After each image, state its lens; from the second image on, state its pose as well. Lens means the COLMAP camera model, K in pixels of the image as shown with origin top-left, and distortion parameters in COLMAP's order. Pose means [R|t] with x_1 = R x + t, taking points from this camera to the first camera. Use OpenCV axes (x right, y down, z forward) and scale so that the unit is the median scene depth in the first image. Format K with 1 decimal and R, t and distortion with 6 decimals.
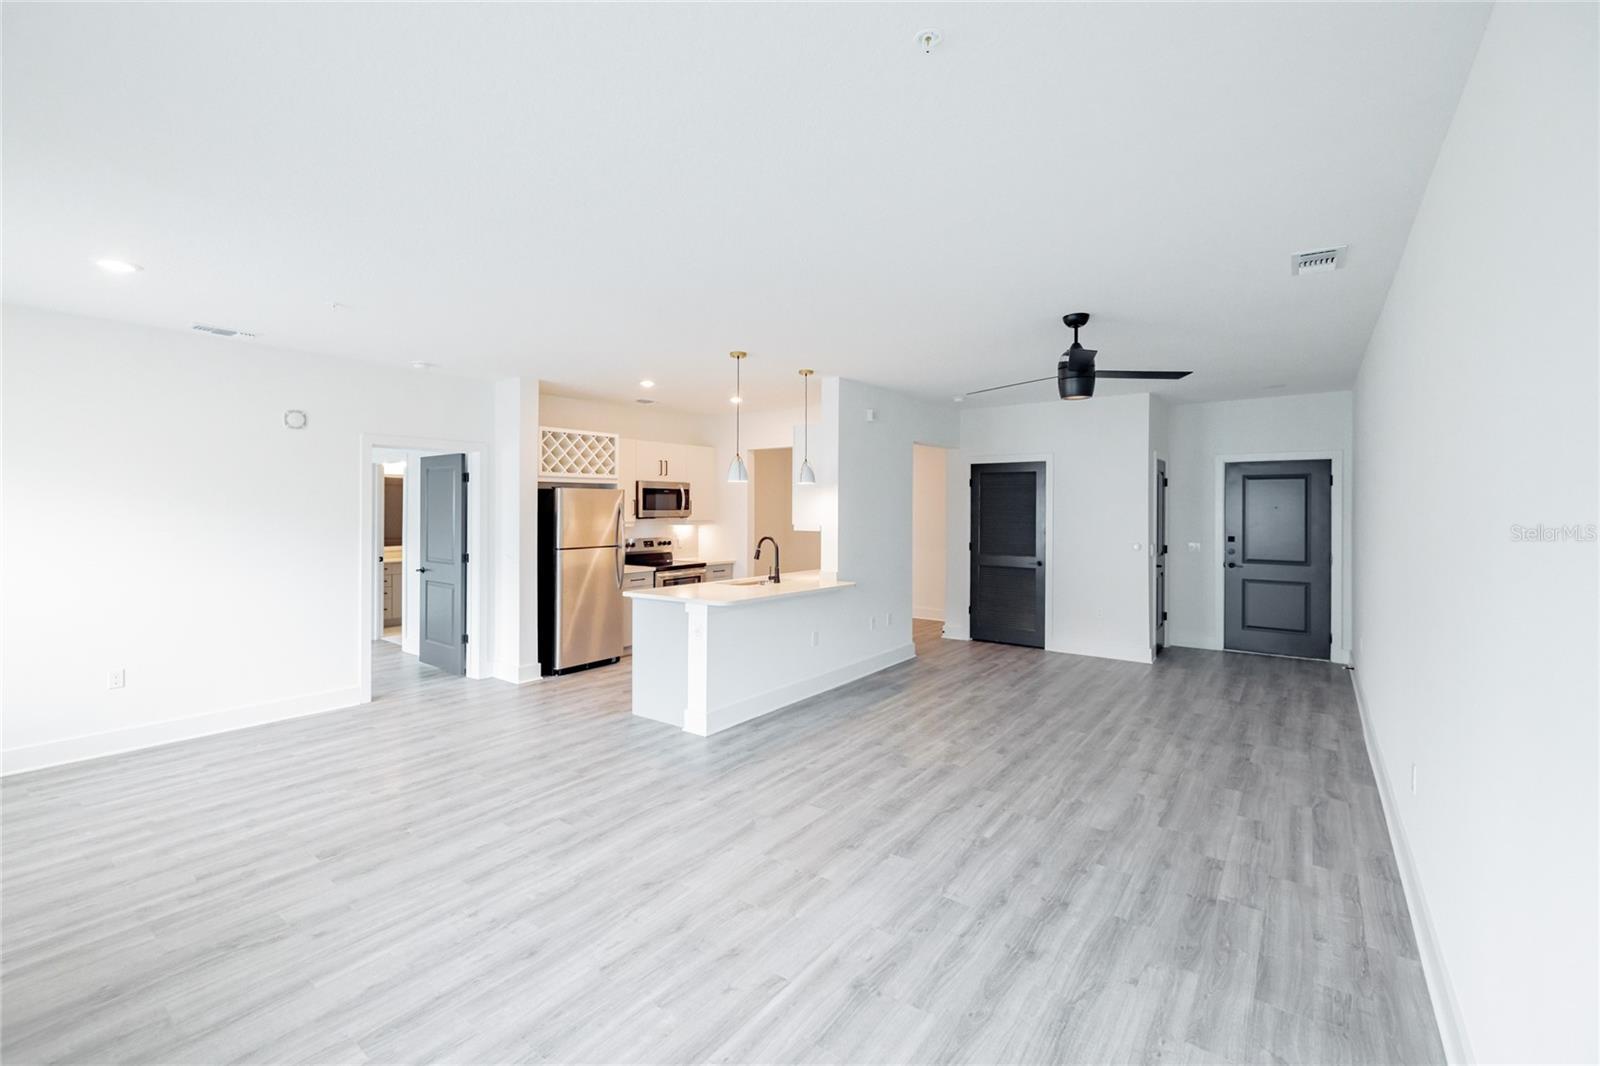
lens RADIAL K [[673.3, 0, 805.0], [0, 673.3, 510.6], [0, 0, 1]] dist [-0.007211, -0.001140]
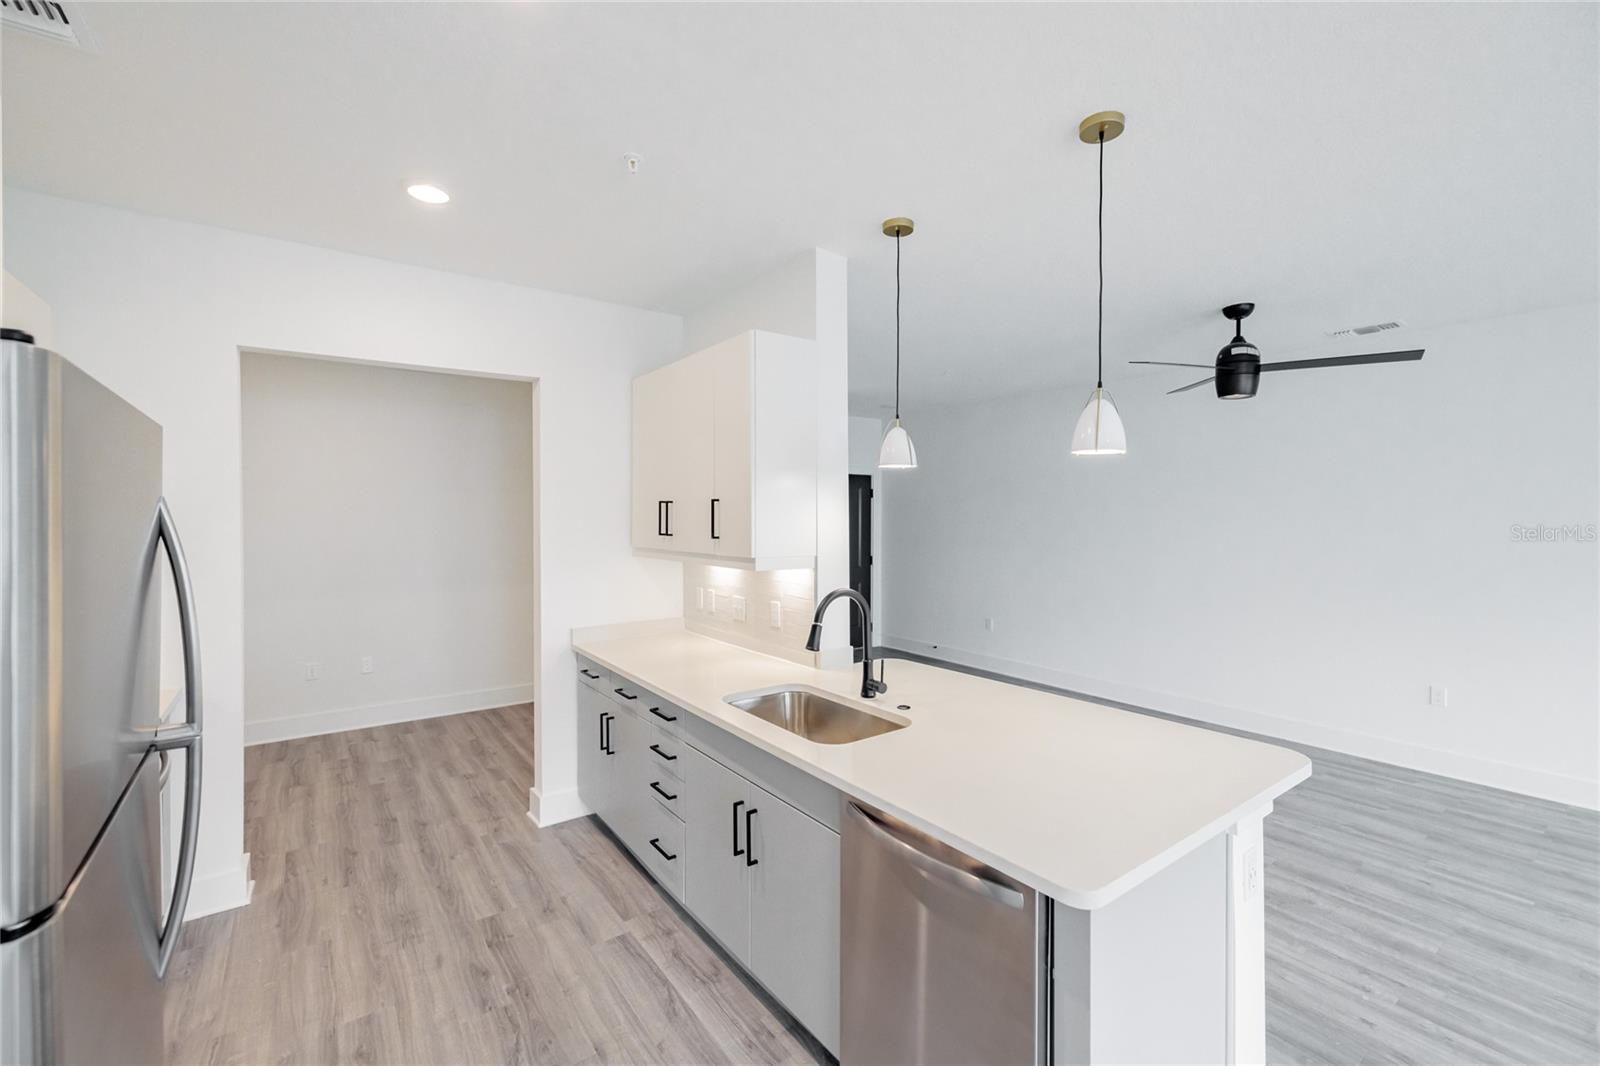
lens RADIAL K [[673.3, 0, 760.9], [0, 673.3, 515.0], [0, 0, 1]] dist [-0.007211, -0.001140]
pose [[0.322266, -0.003394, 0.946643, -0.420158], [0.008772, 0.999961, 0.000599, -0.008260], [-0.946609, 0.008111, 0.322283, 0.825643]]
